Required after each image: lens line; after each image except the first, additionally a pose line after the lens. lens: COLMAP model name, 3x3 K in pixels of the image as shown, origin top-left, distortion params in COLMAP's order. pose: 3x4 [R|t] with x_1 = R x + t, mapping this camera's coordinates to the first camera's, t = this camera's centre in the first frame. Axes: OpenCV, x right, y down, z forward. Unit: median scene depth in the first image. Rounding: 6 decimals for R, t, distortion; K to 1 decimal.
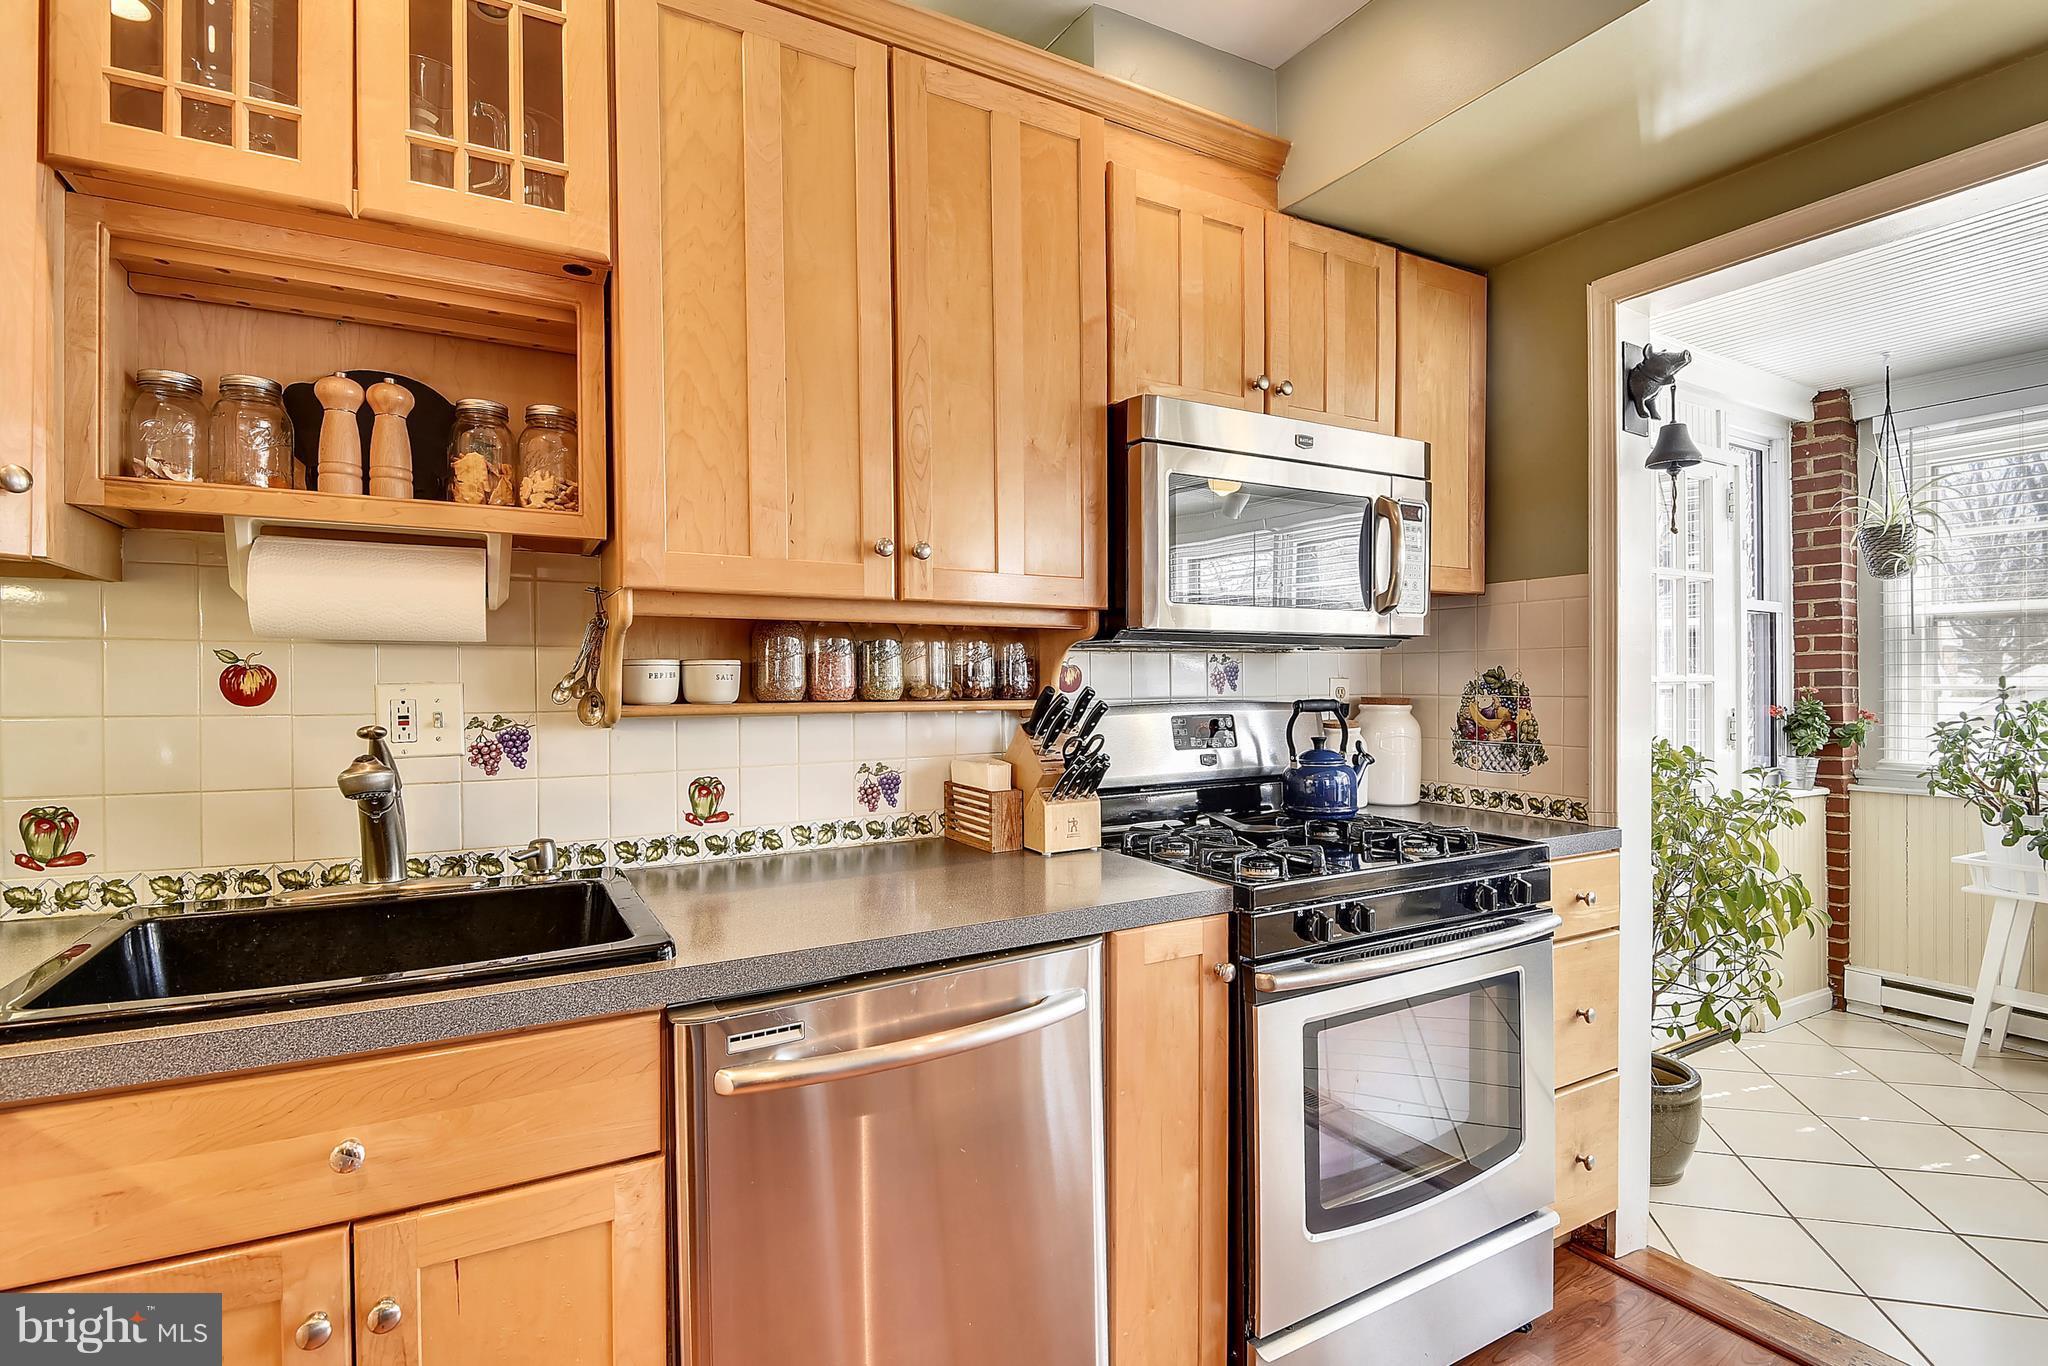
lens RADIAL K [[985.5, 0, 1068.9], [0, 985.5, 680.0], [0, 0, 1]] dist [0.000175, -0.000643]
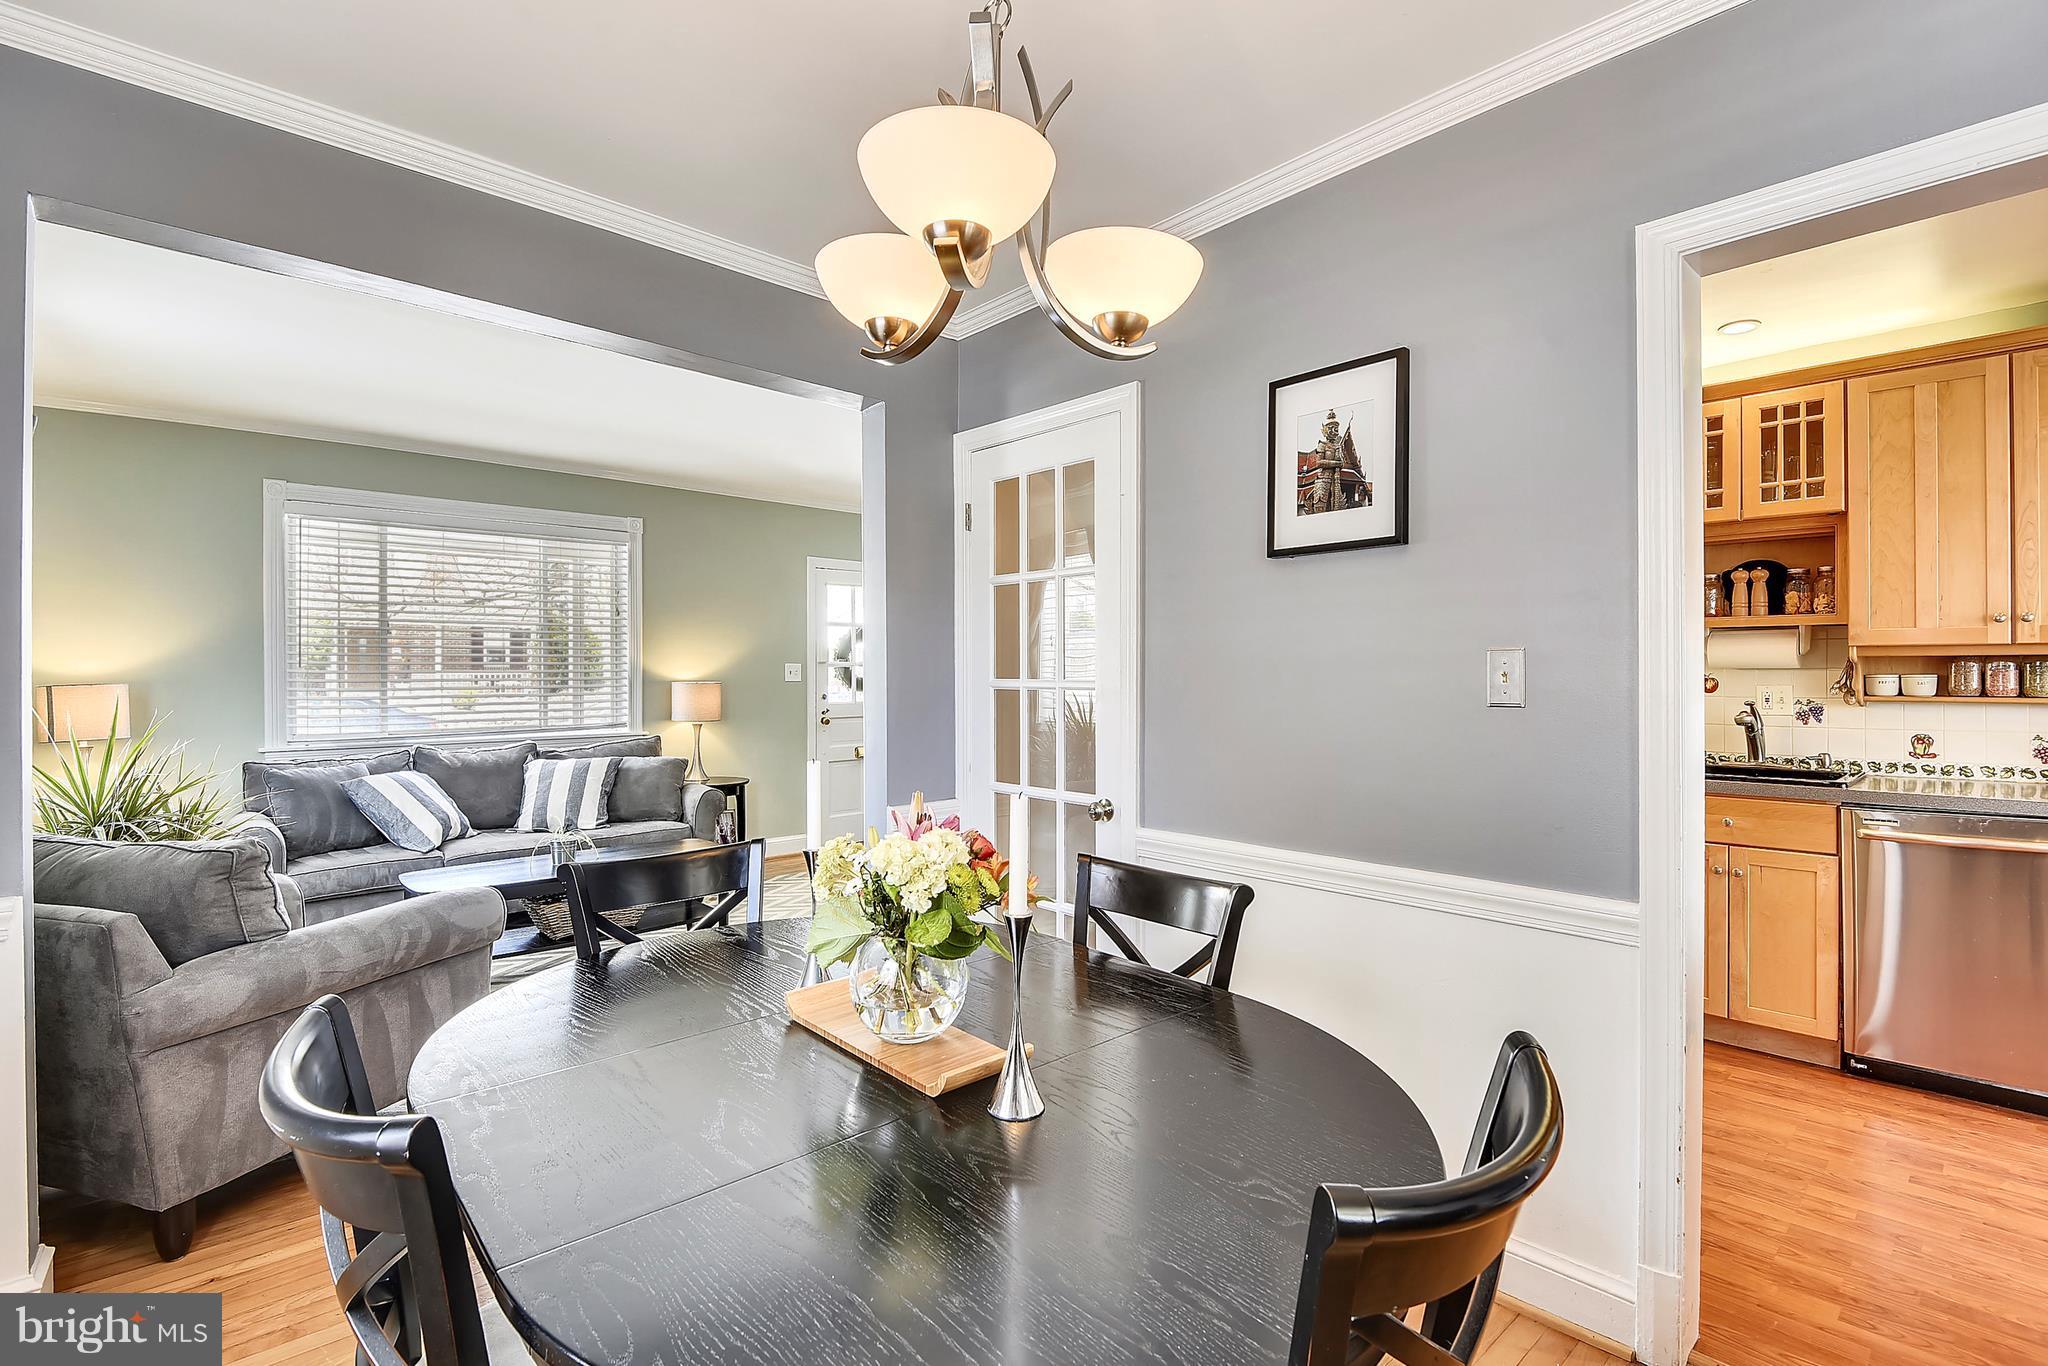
lens RADIAL K [[916.0, 0, 1024.0], [0, 916.0, 683.0], [0, 0, 1]] dist [-0.040407, 0.000006]
pose [[0.193825, 0.007202, -0.981010, 1.112295], [-0.005014, 0.999967, 0.006351, -0.006049], [0.981023, 0.003687, 0.193854, -1.216660]]
